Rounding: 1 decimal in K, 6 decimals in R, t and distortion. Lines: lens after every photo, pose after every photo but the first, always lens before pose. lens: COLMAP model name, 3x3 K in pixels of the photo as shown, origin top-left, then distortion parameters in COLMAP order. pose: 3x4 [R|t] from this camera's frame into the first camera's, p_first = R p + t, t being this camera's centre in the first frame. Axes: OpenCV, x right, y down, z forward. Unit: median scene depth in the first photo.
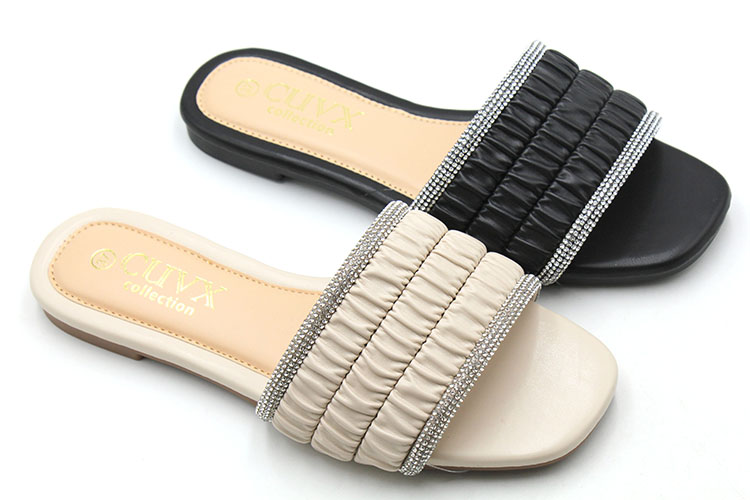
lens RADIAL K [[1880.4, 0, 375.0], [0, 1880.4, 250.0], [0, 0, 1]] dist [0.129540, 0.019237]
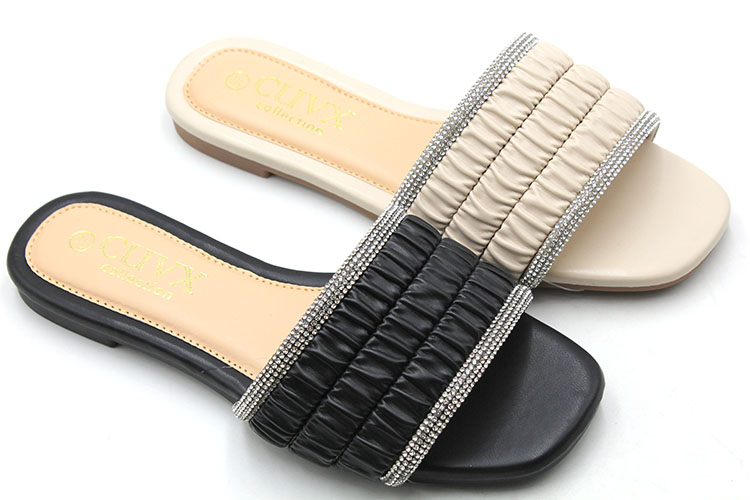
lens RADIAL K [[1880.4, 0, 375.0], [0, 1880.4, 250.0], [0, 0, 1]] dist [0.129540, 0.019237]
pose [[0.997961, 0.063383, -0.007539, -0.059691], [-0.063492, 0.997867, -0.015167, 0.120448], [0.006562, 0.015615, 0.999857, -0.044279]]
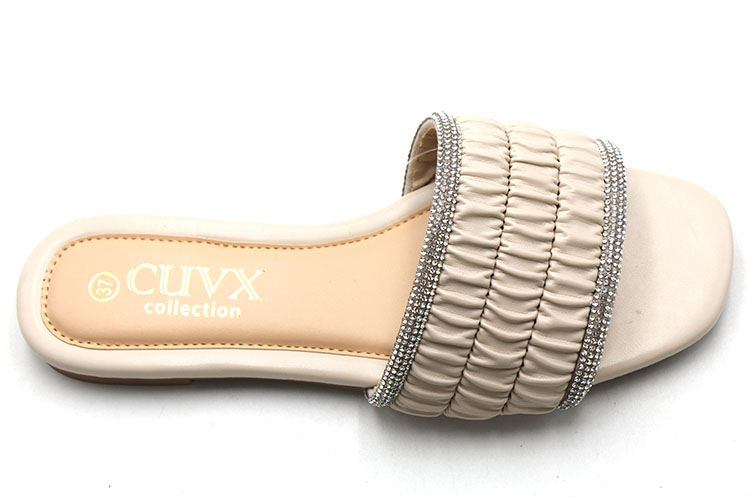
lens RADIAL K [[1880.4, 0, 375.0], [0, 1880.4, 250.0], [0, 0, 1]] dist [0.129540, 0.019237]
pose [[0.914880, -0.353119, 0.195709, -0.211367], [0.309686, 0.924810, 0.220952, -0.172762], [-0.259016, -0.141537, 0.955447, 0.195422]]
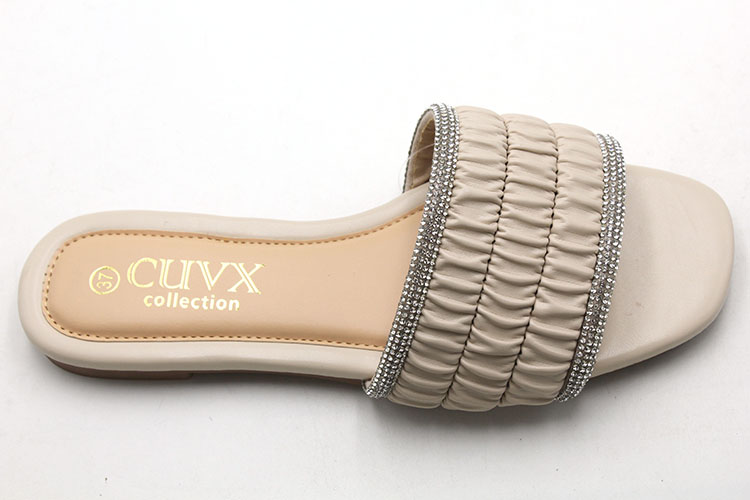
lens RADIAL K [[1722.0, 0, 375.0], [0, 1722.0, 250.0], [0, 0, 1]] dist [0.079644, 0.257708]
pose [[0.920558, -0.337620, 0.196430, -0.197646], [0.311203, 0.937859, 0.153537, -0.096449], [-0.236061, -0.080210, 0.968422, 0.257806]]
